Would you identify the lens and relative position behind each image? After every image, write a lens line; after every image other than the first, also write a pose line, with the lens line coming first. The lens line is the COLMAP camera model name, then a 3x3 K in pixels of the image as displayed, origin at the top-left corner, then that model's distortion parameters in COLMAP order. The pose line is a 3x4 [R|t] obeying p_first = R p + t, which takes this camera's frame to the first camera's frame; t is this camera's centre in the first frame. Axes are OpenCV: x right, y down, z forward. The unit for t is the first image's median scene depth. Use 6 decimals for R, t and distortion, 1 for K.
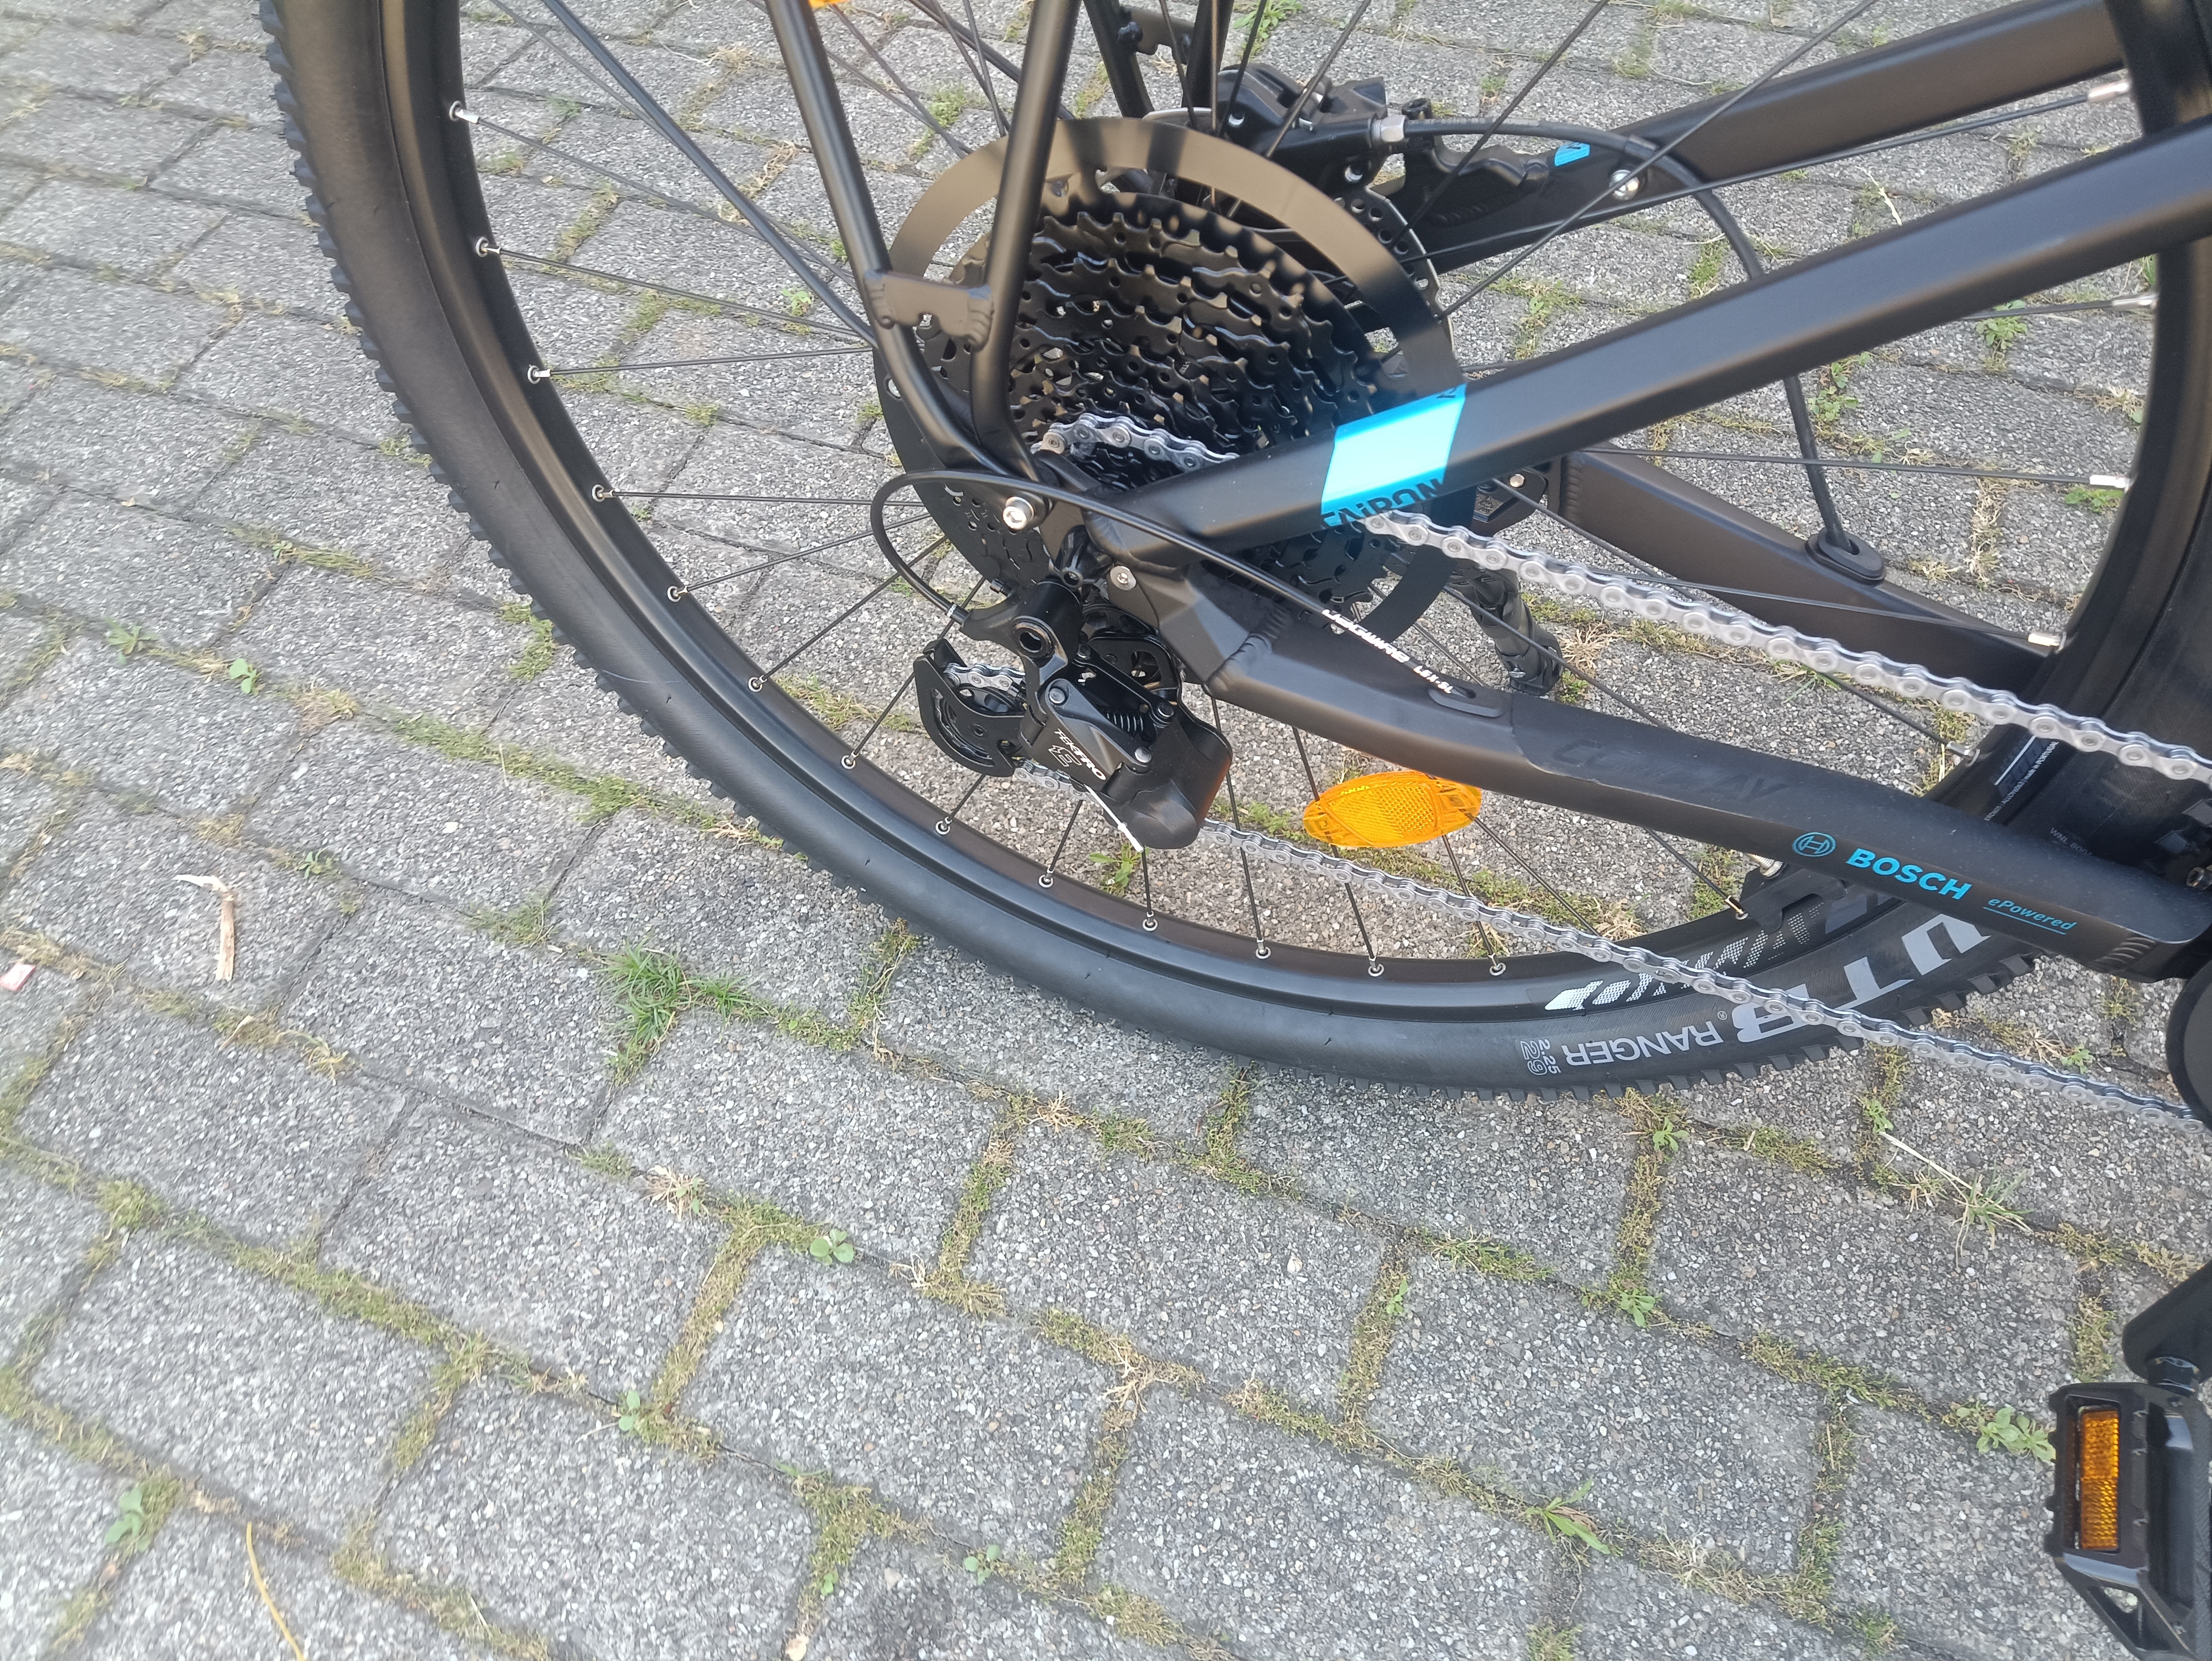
lens RADIAL K [[1613.1, 0, 1099.6], [0, 1613.1, 809.1], [0, 0, 1]] dist [0.114465, -0.191580]
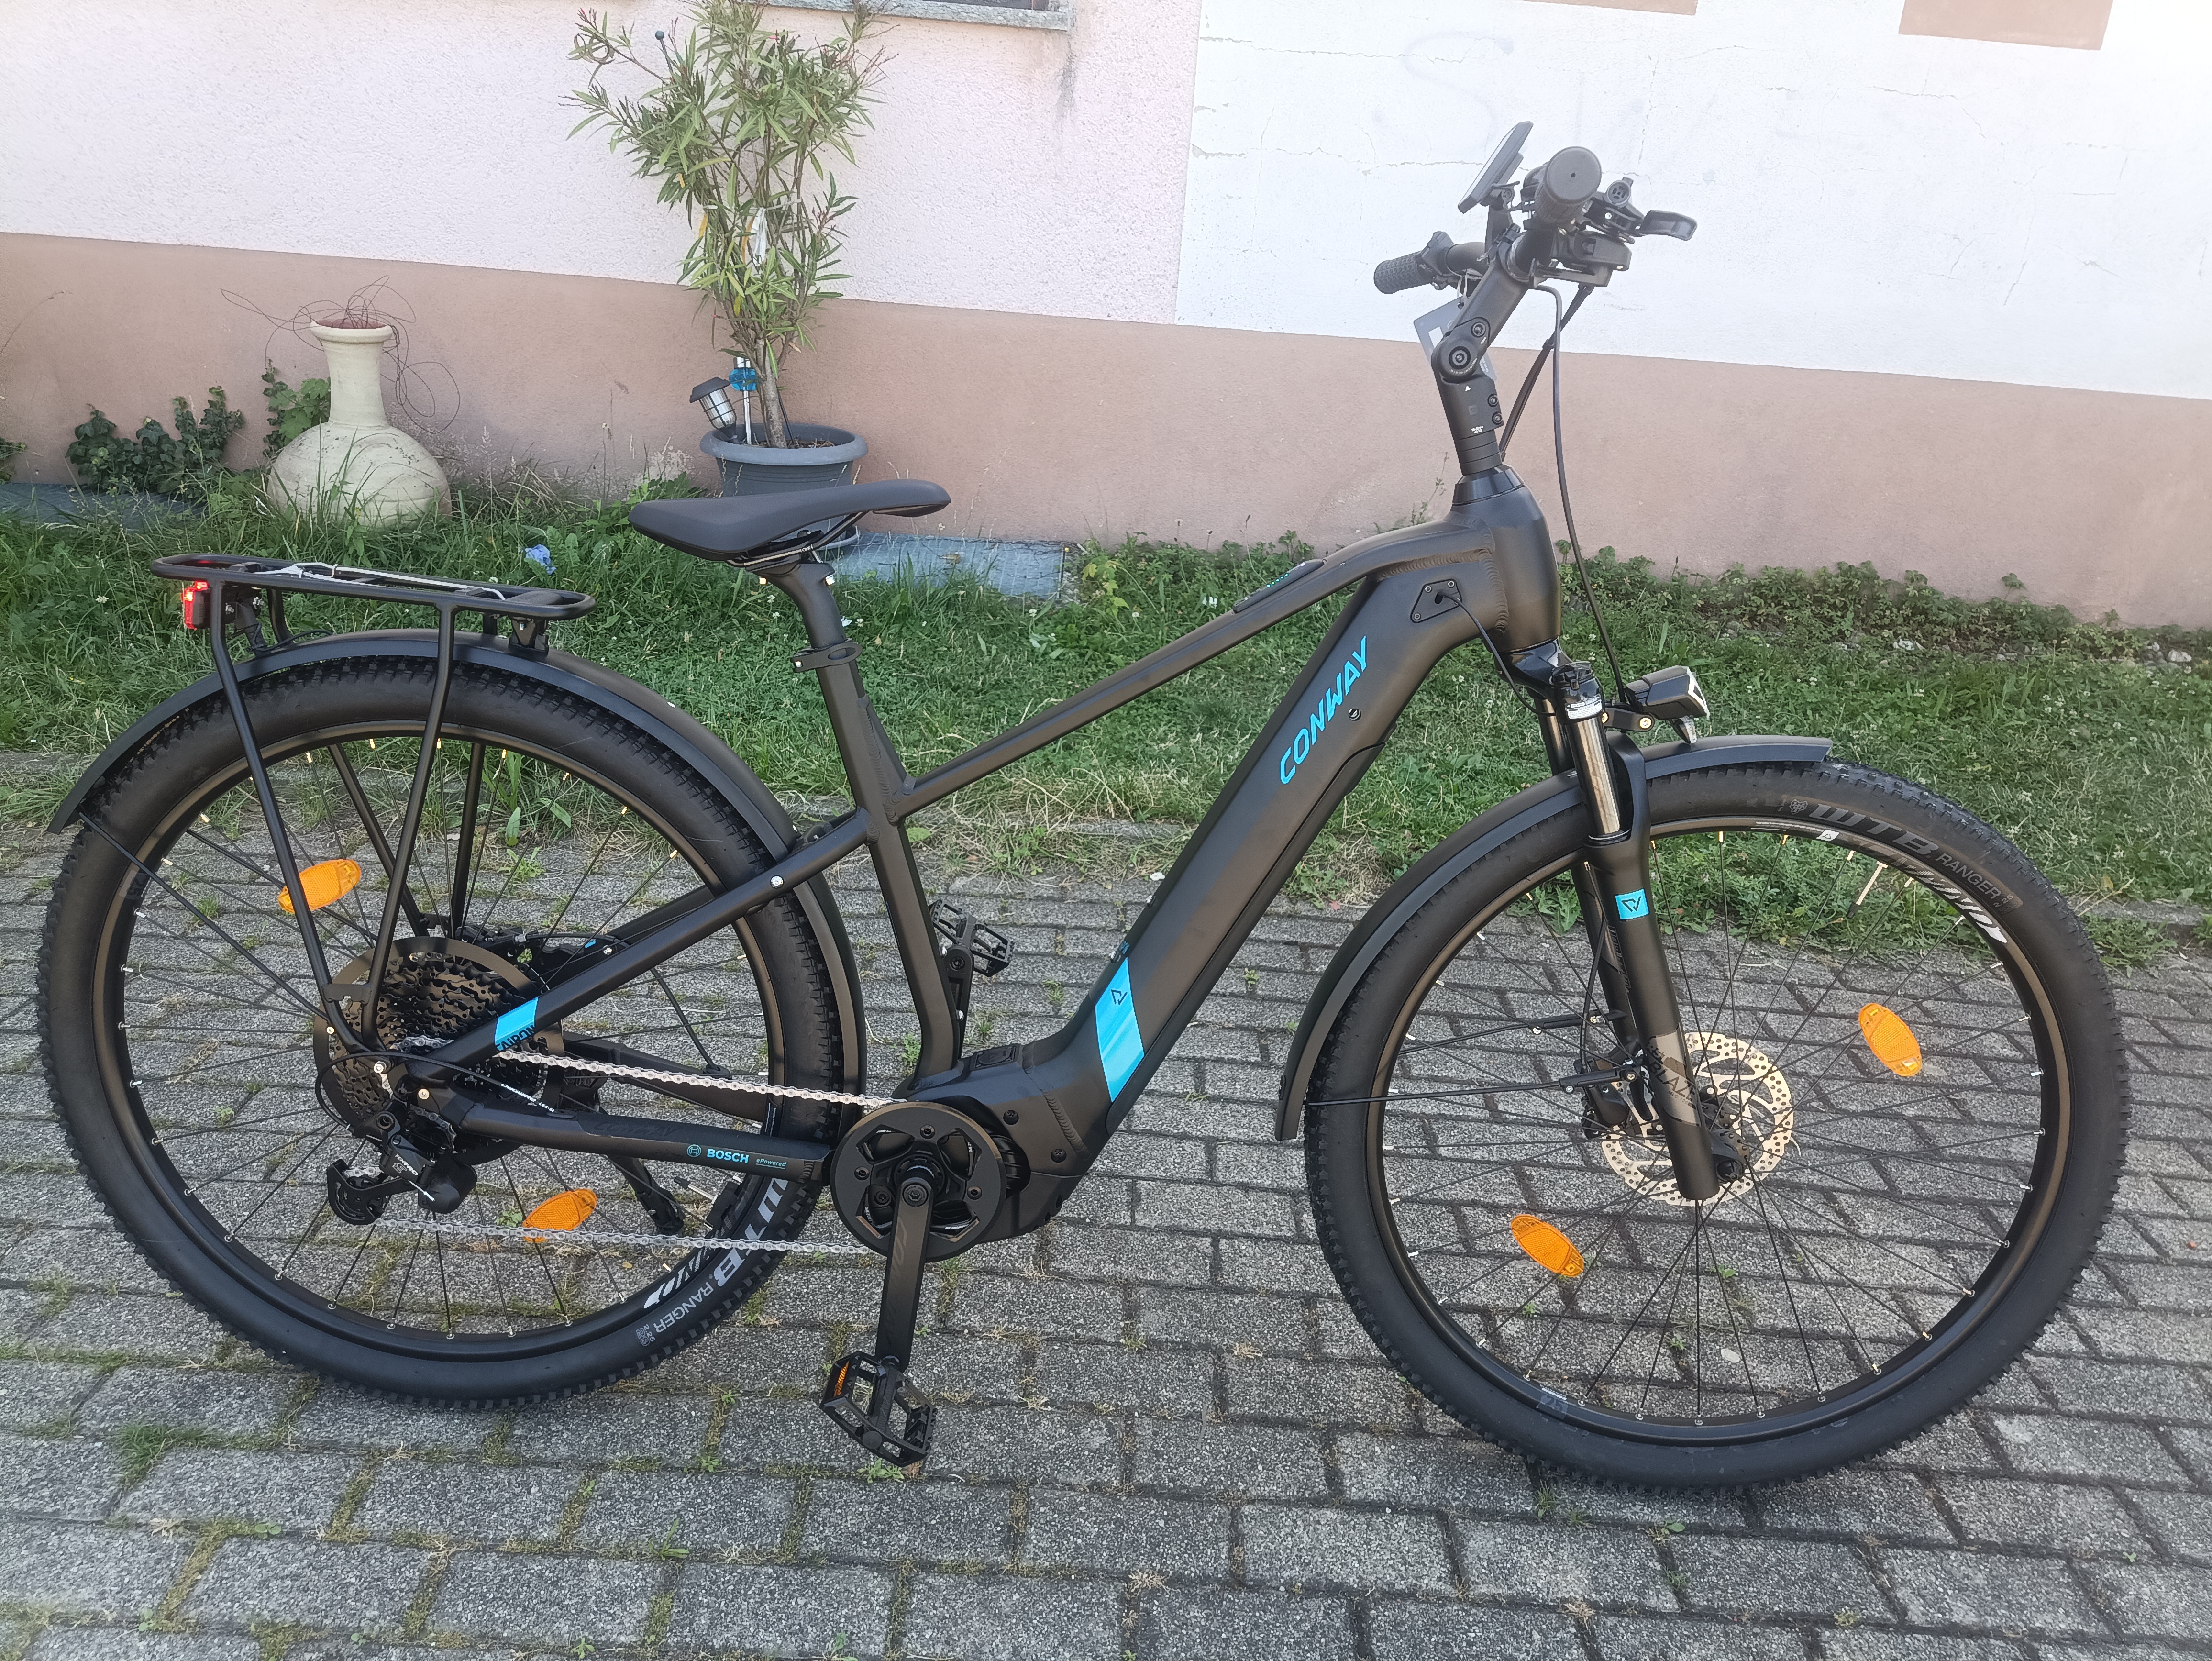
lens RADIAL K [[1607.6, 0, 1101.3], [0, 1607.6, 801.9], [0, 0, 1]] dist [0.109627, -0.176452]
pose [[0.926480, -0.026348, 0.375421, 0.037300], [0.229389, 0.830361, -0.507820, 0.763904], [-0.298355, 0.556602, 0.775357, -1.183405]]
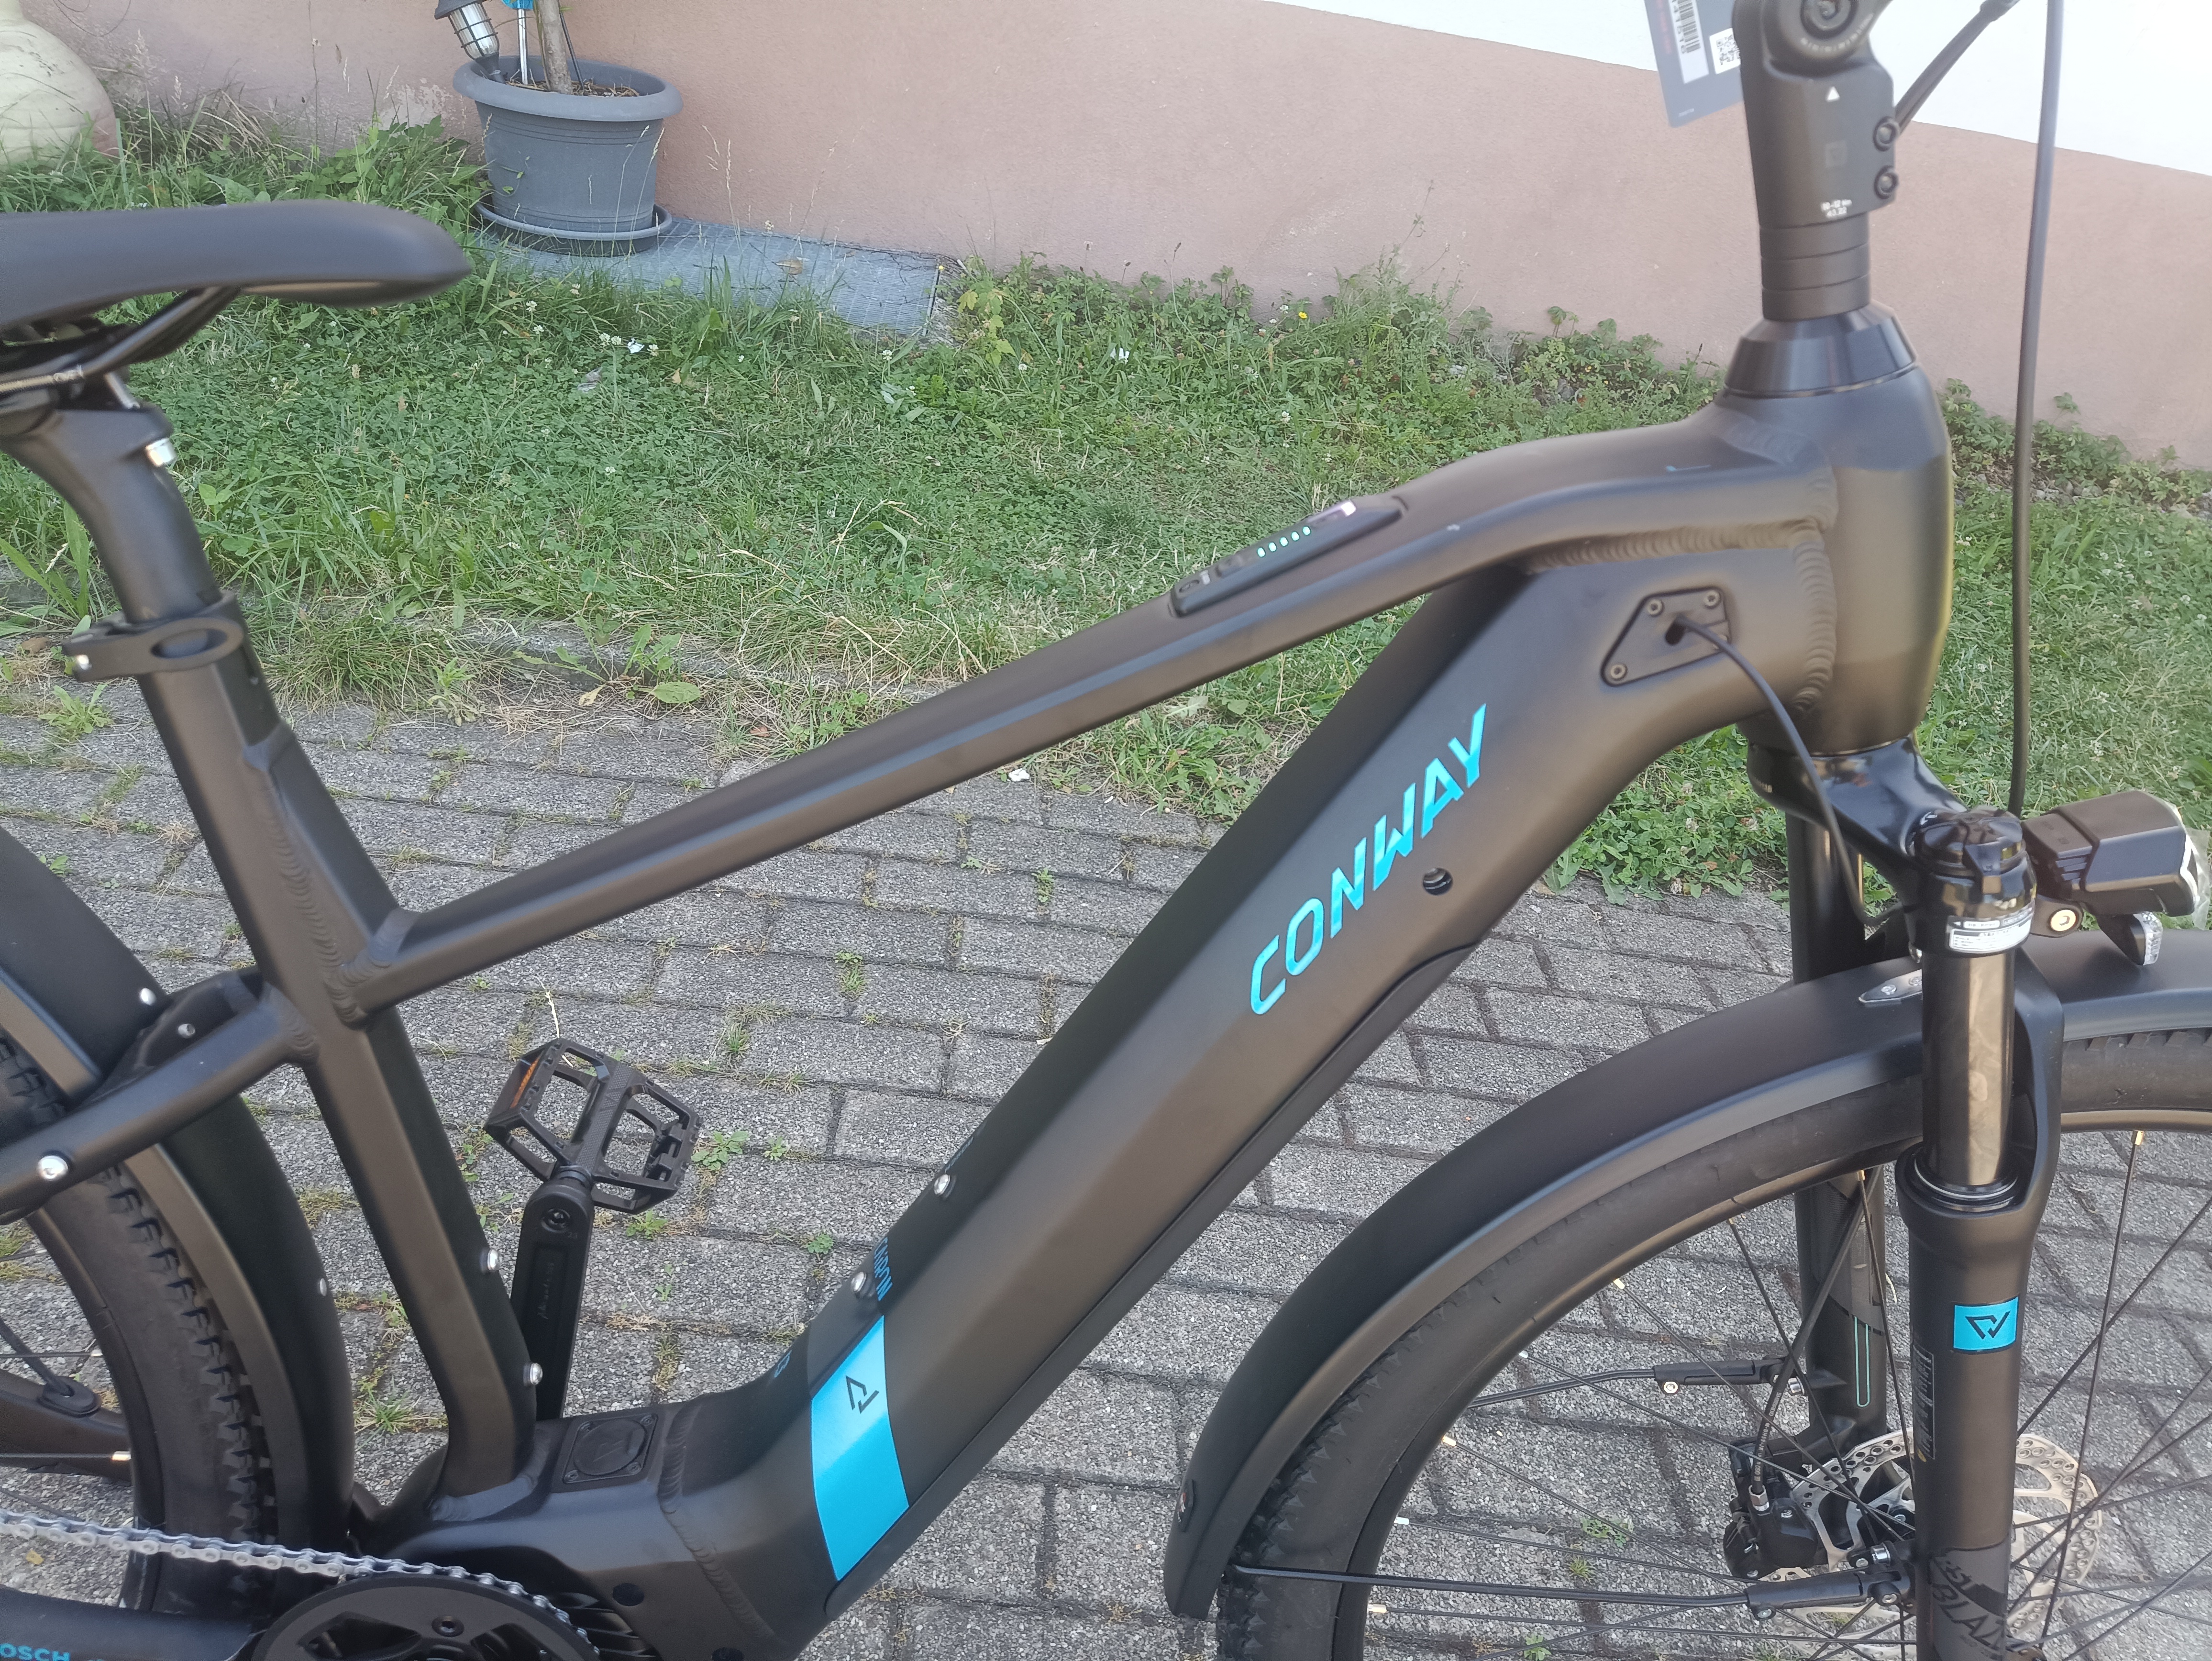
lens RADIAL K [[1607.6, 0, 1101.3], [0, 1607.6, 801.9], [0, 0, 1]] dist [0.109627, -0.176452]
pose [[0.899627, -0.035864, 0.435184, 0.509029], [0.200639, 0.919135, -0.339021, 0.017377], [-0.387834, 0.392308, 0.834074, -0.510487]]
